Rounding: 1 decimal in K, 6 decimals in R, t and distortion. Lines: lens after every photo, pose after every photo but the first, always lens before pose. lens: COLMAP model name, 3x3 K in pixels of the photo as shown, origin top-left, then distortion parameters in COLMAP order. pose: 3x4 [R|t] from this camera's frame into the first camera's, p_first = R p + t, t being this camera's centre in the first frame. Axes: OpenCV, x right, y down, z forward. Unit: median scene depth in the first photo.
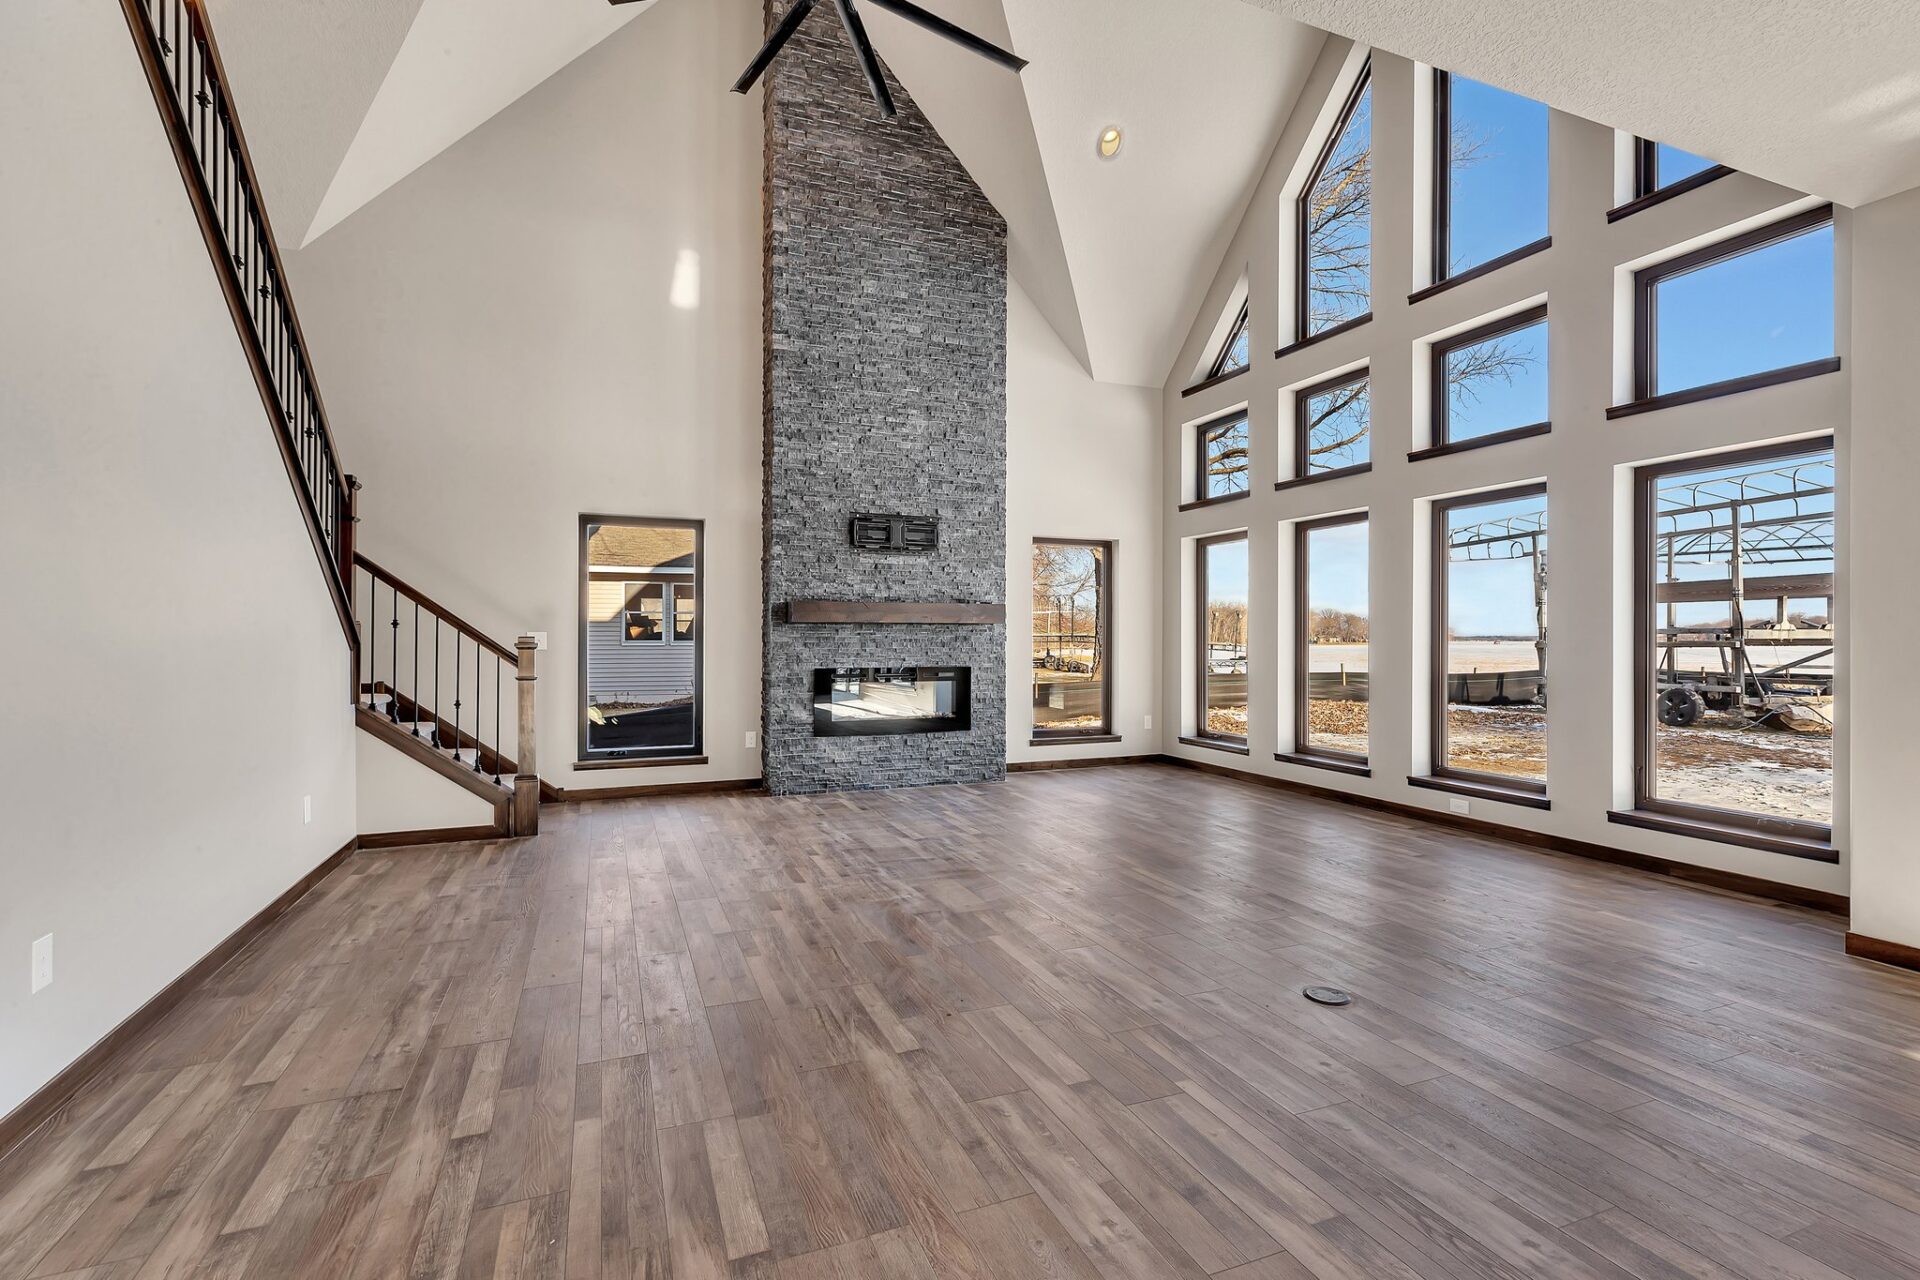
lens RADIAL K [[882.2, 0, 965.3], [0, 882.2, 643.7], [0, 0, 1]] dist [0.004472, 0.000611]
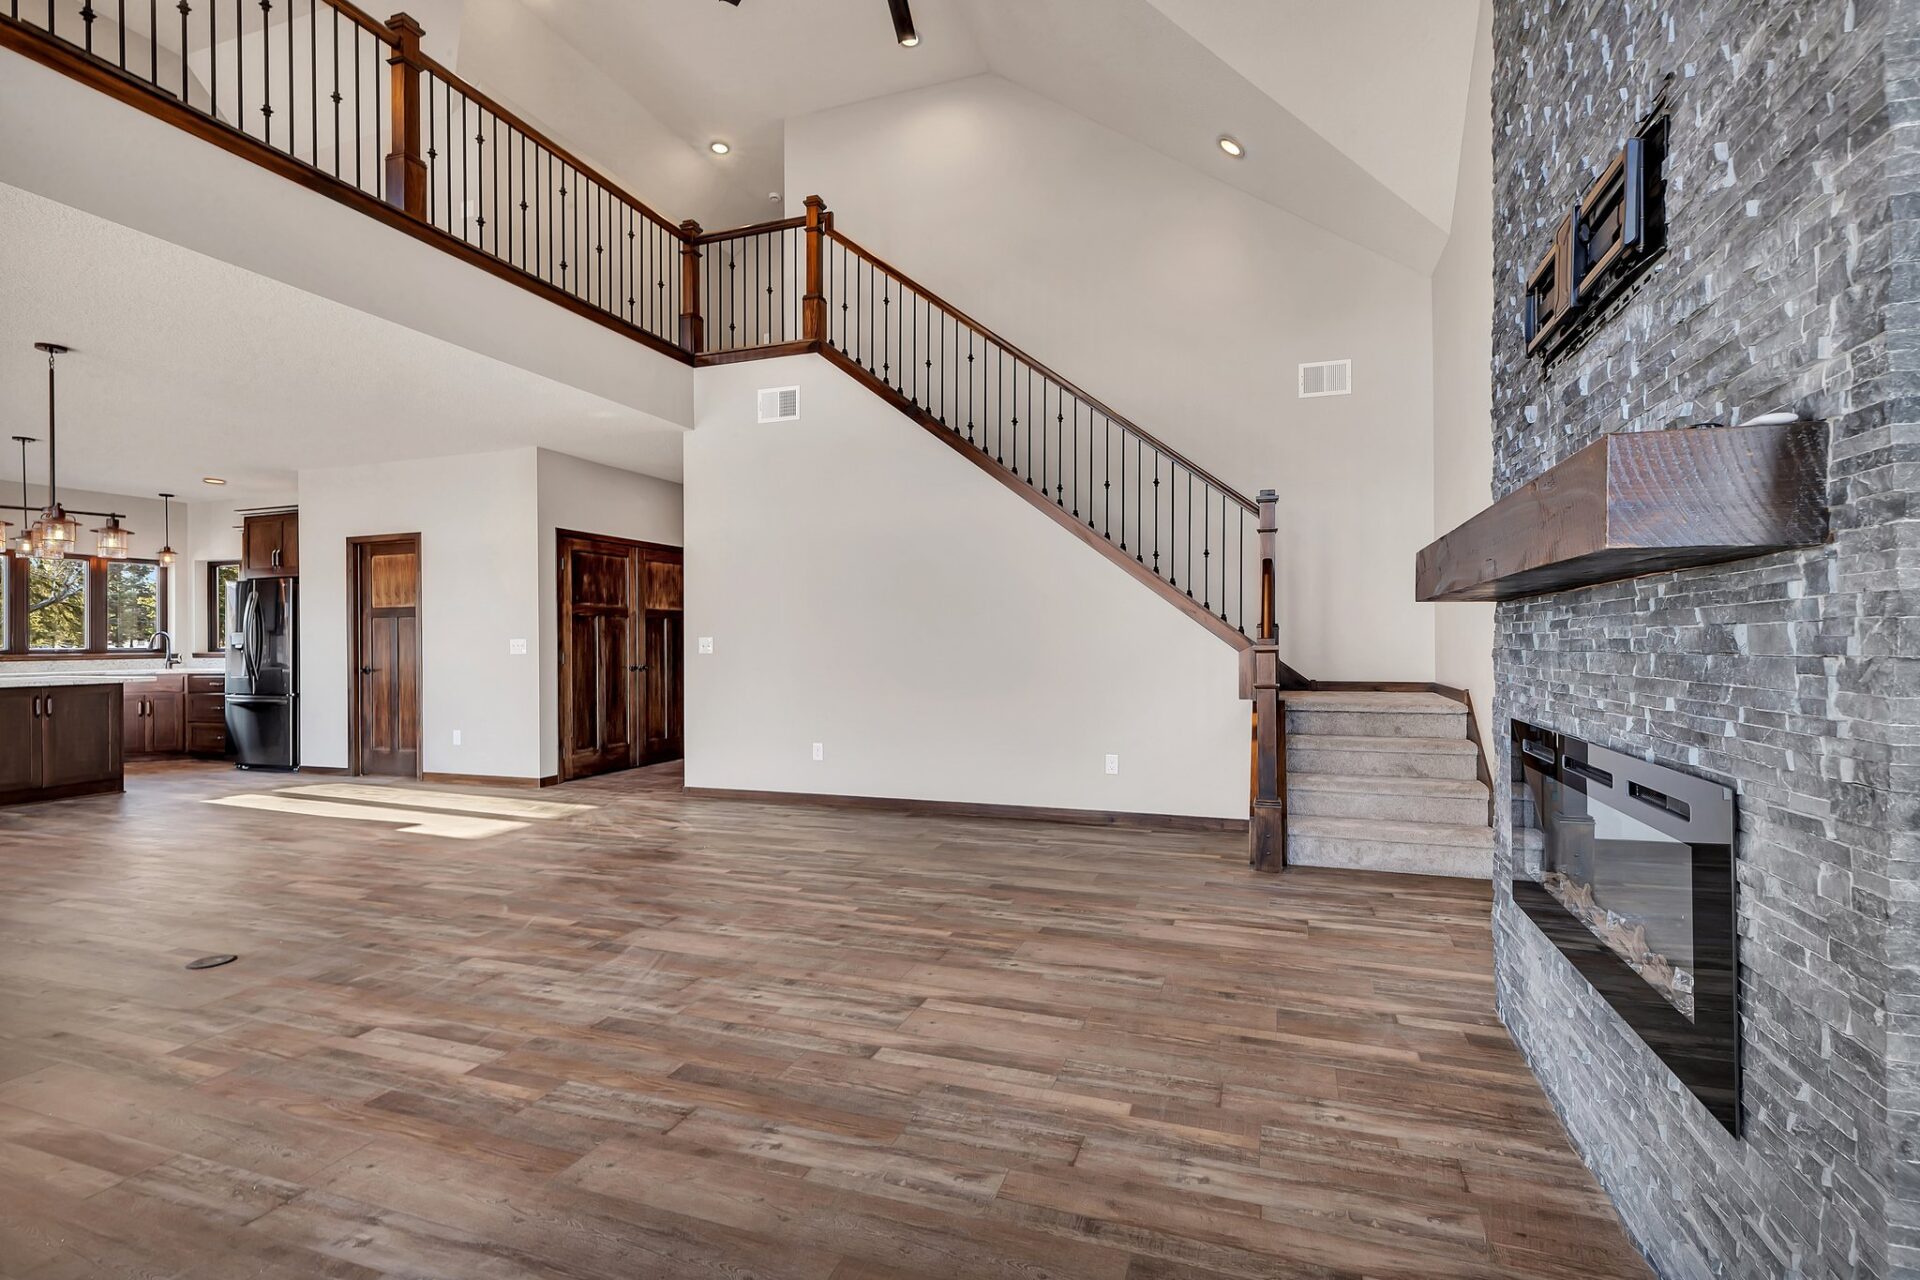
lens RADIAL K [[886.8, 0, 981.2], [0, 886.8, 640.6], [0, 0, 1]] dist [0.000190, 0.000067]
pose [[-0.660428, 0.003651, -0.750881, 0.258482], [0.002732, 0.999993, 0.002460, -0.005560], [0.750885, -0.000426, -0.660433, 1.055570]]
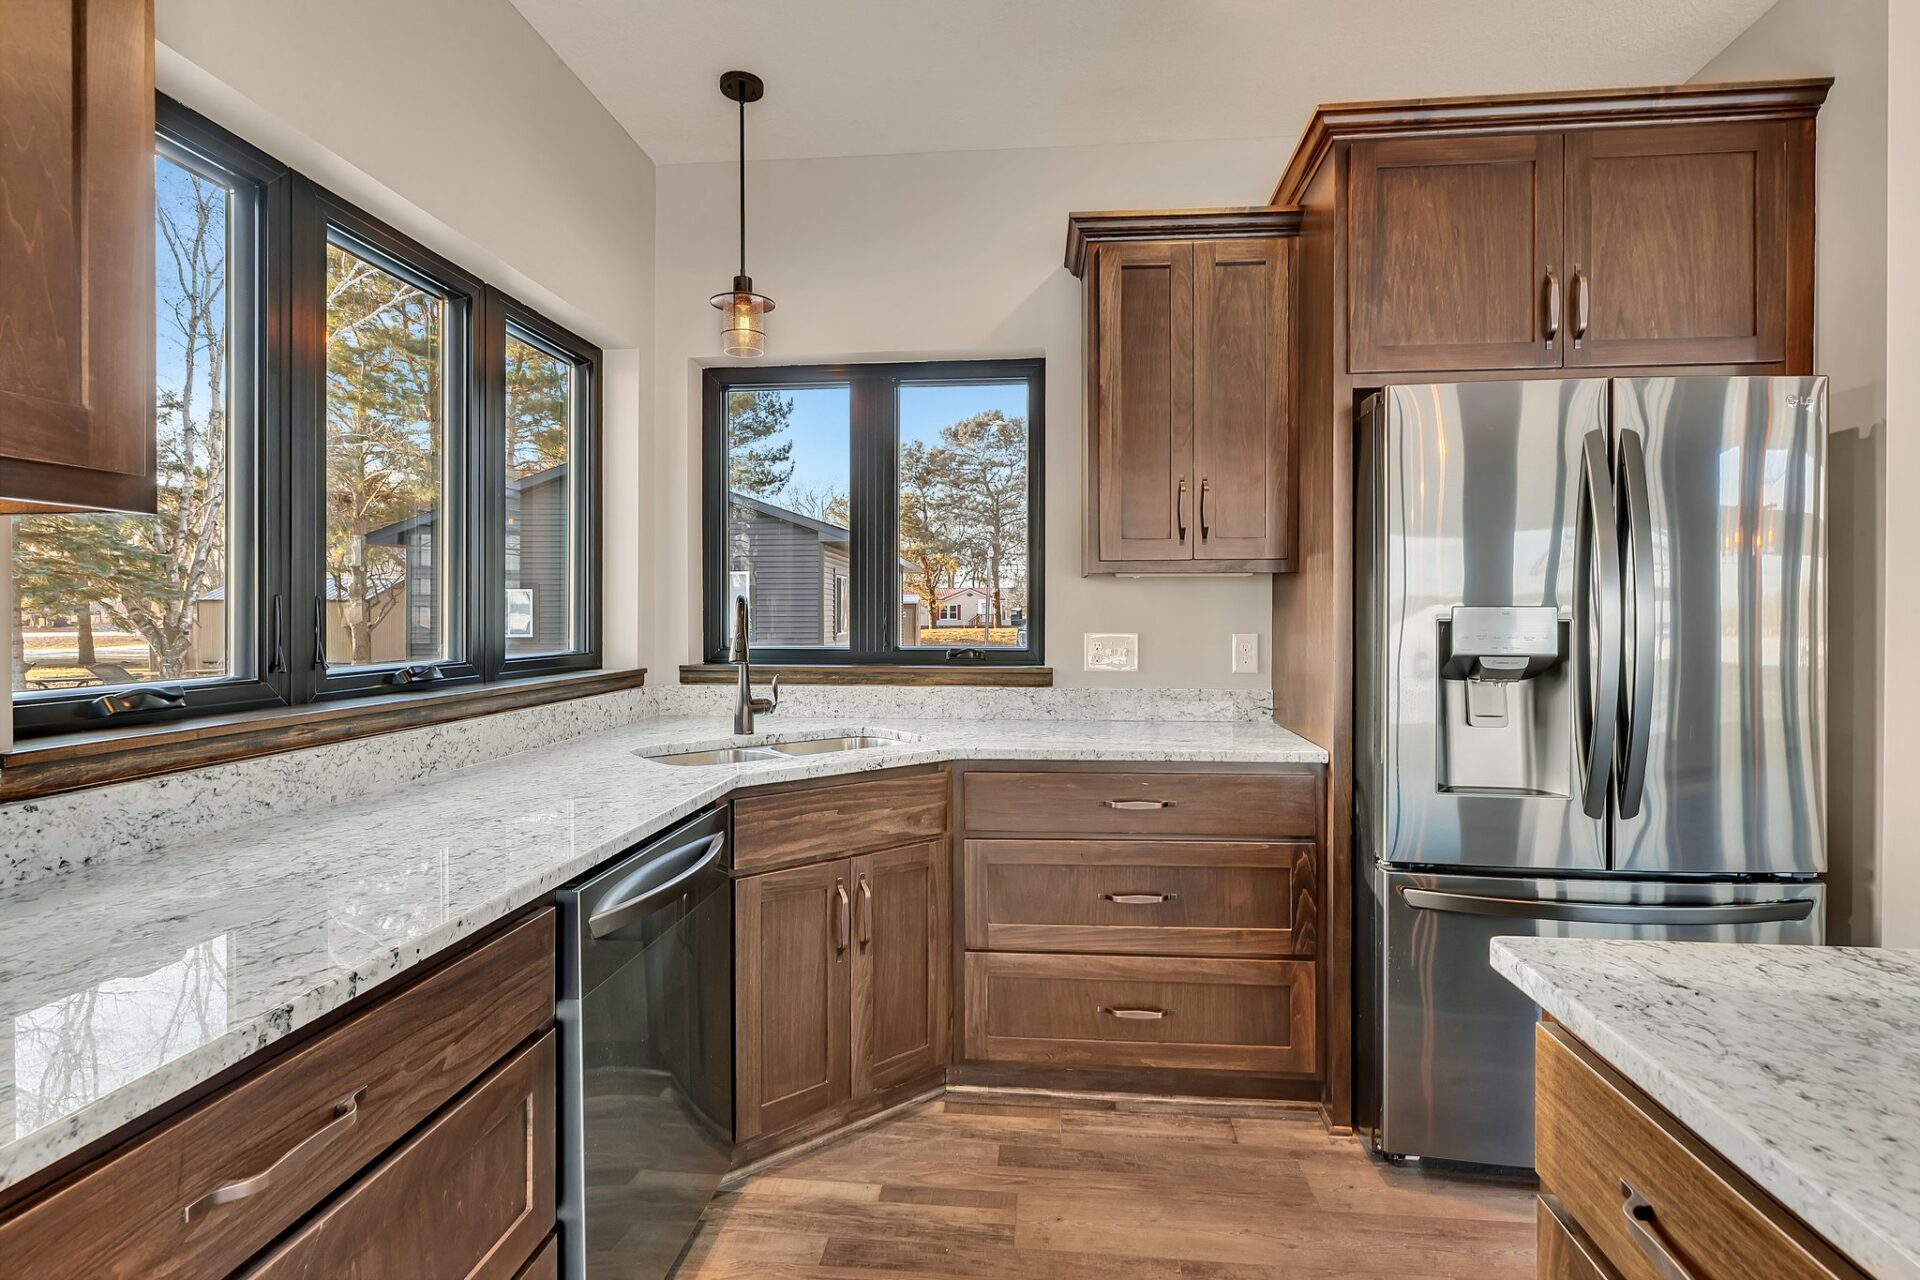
lens RADIAL K [[924.6, 0, 969.6], [0, 924.6, 622.4], [0, 0, 1]] dist [0.000769, 0.000124]
pose [[-0.462747, 0.005786, -0.886472, 0.356396], [-0.006634, 0.999928, 0.009989, -0.012248], [0.886466, 0.010503, -0.462675, -0.530263]]
